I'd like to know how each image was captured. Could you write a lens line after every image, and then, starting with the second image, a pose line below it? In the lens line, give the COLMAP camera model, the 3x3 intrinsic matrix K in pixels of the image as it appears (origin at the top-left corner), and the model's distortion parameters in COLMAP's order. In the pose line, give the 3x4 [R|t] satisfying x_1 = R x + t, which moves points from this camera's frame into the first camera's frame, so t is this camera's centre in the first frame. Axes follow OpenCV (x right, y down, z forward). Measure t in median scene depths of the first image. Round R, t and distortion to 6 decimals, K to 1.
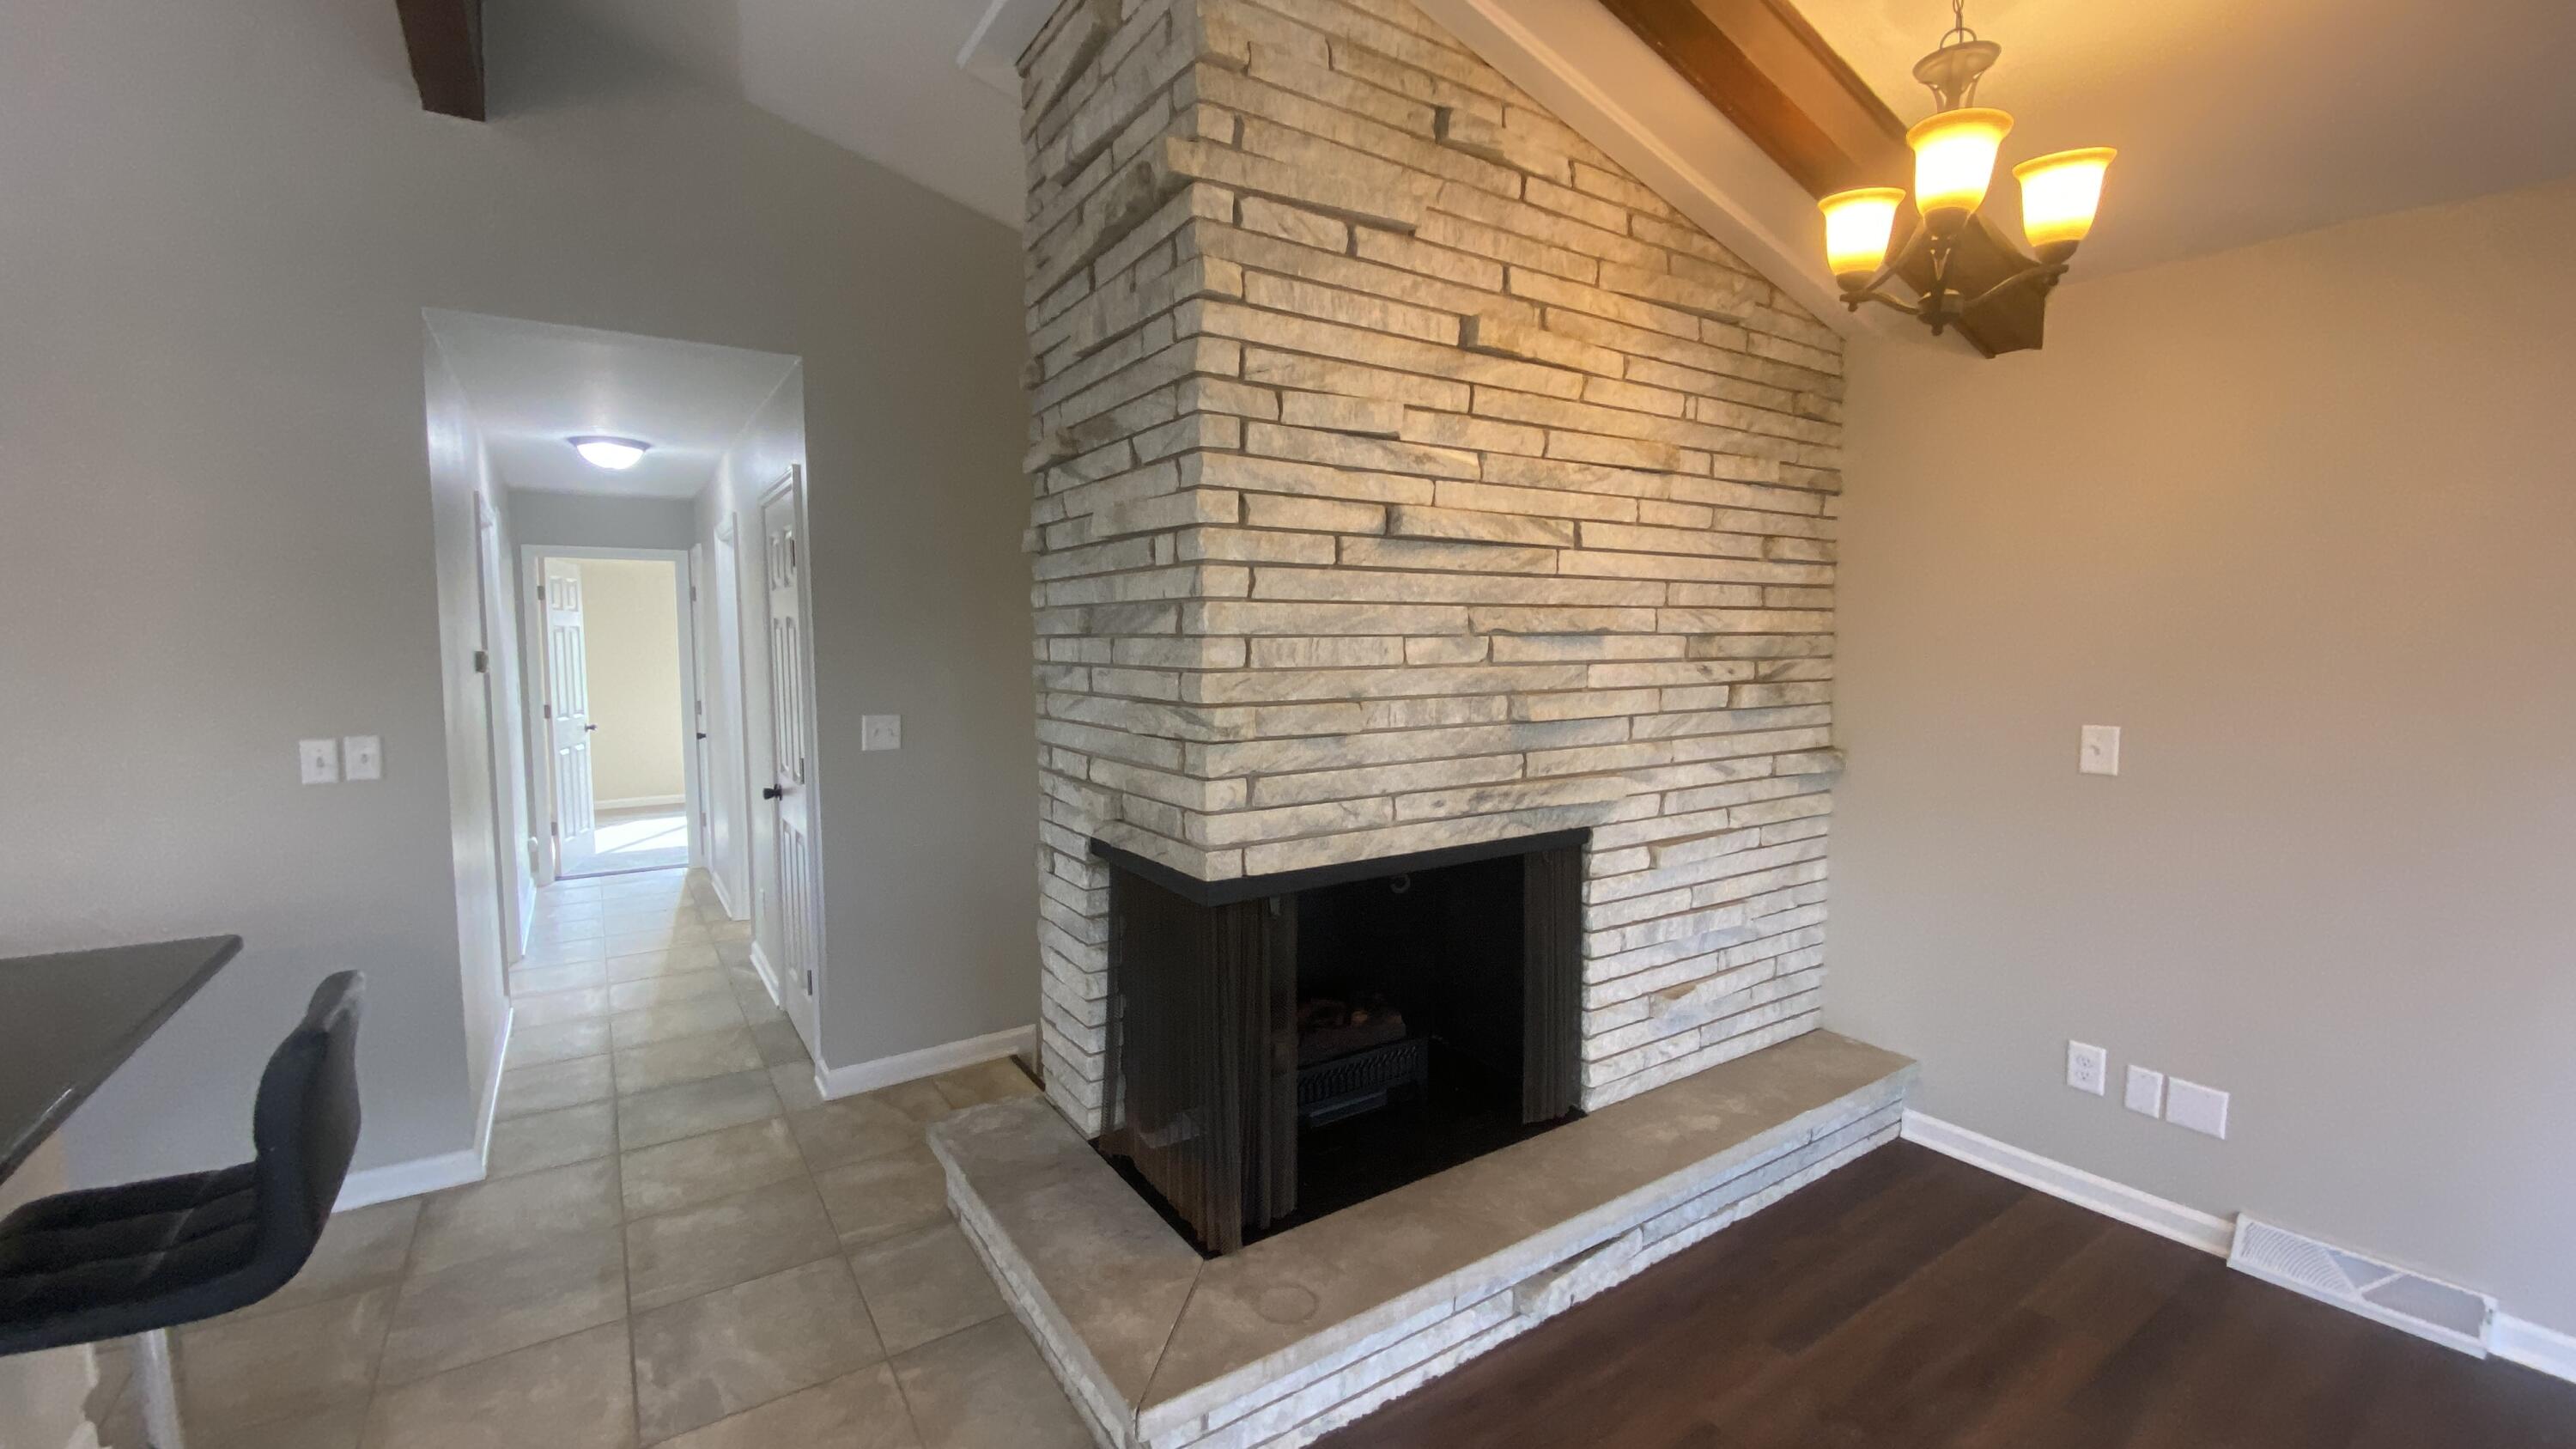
lens RADIAL K [[1033.0, 0, 1285.6], [0, 1033.0, 716.9], [0, 0, 1]] dist [0.058294, -0.041597]
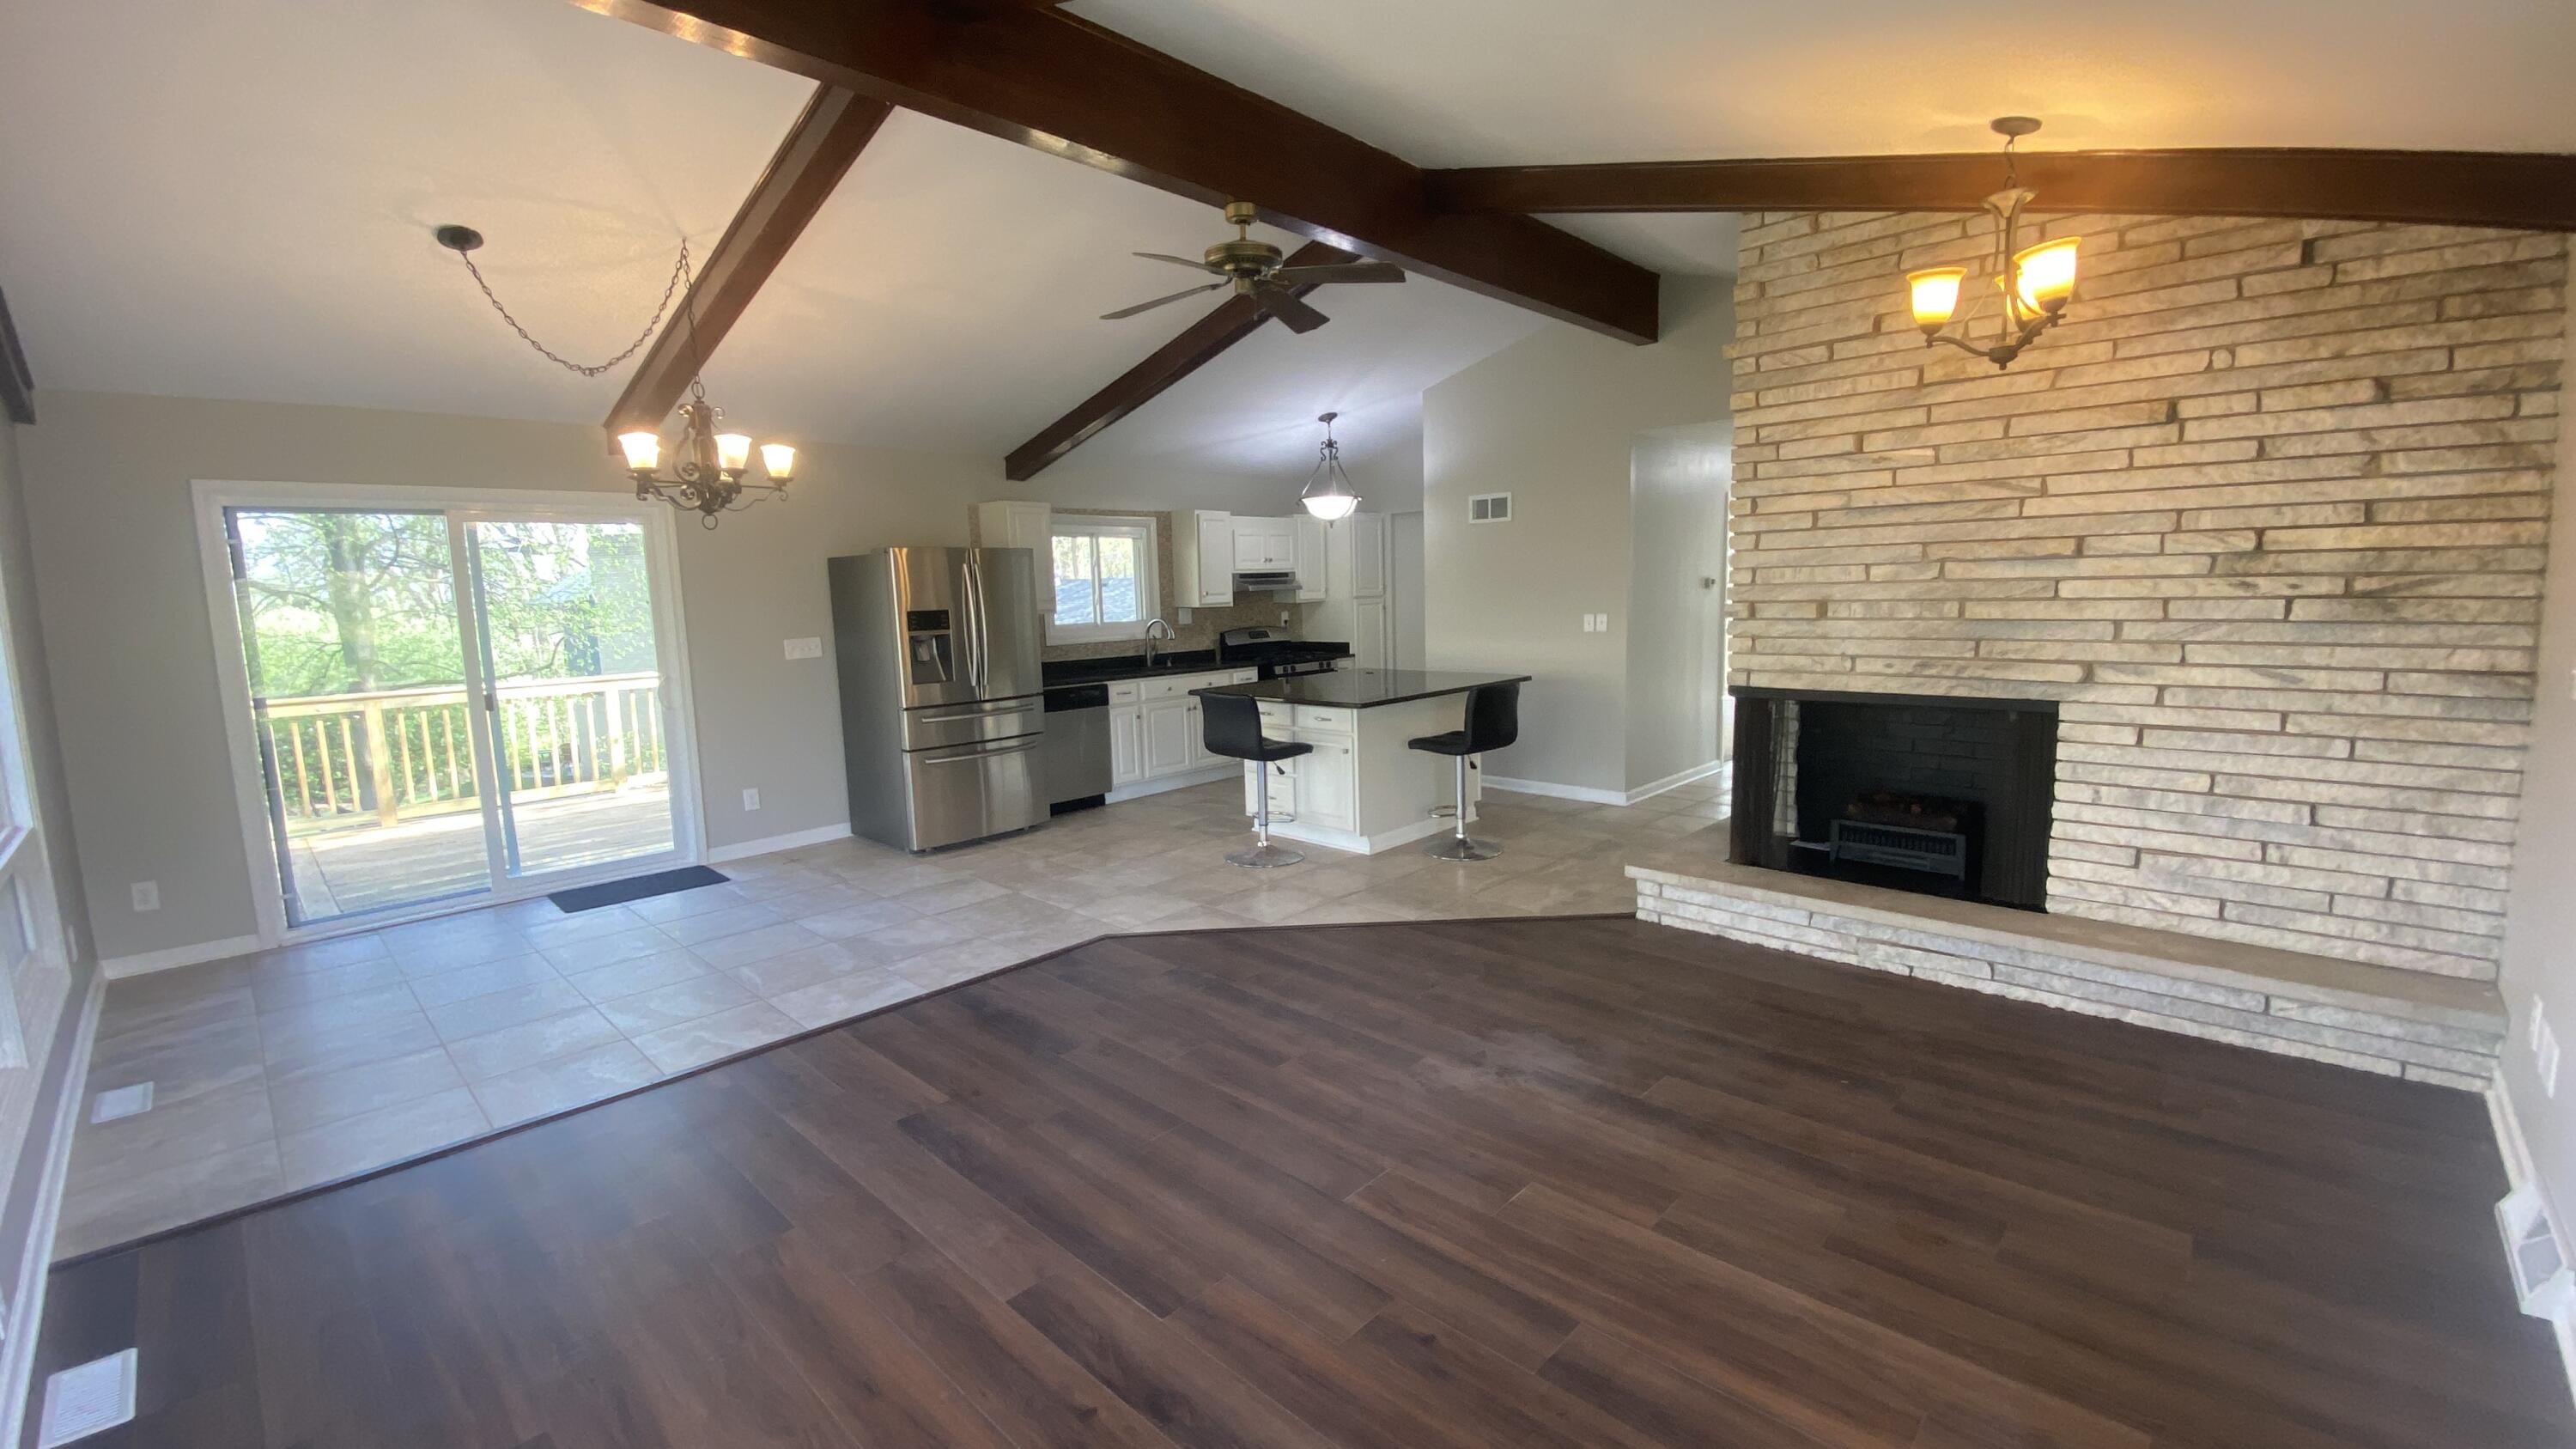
lens RADIAL K [[1036.9, 0, 1285.3], [0, 1036.9, 715.5], [0, 0, 1]] dist [0.030037, -0.024032]
pose [[0.222081, 0.116903, -0.967995, 1.467466], [-0.049319, 0.992862, 0.108591, 0.027156], [0.973780, 0.023624, 0.226261, -0.301260]]
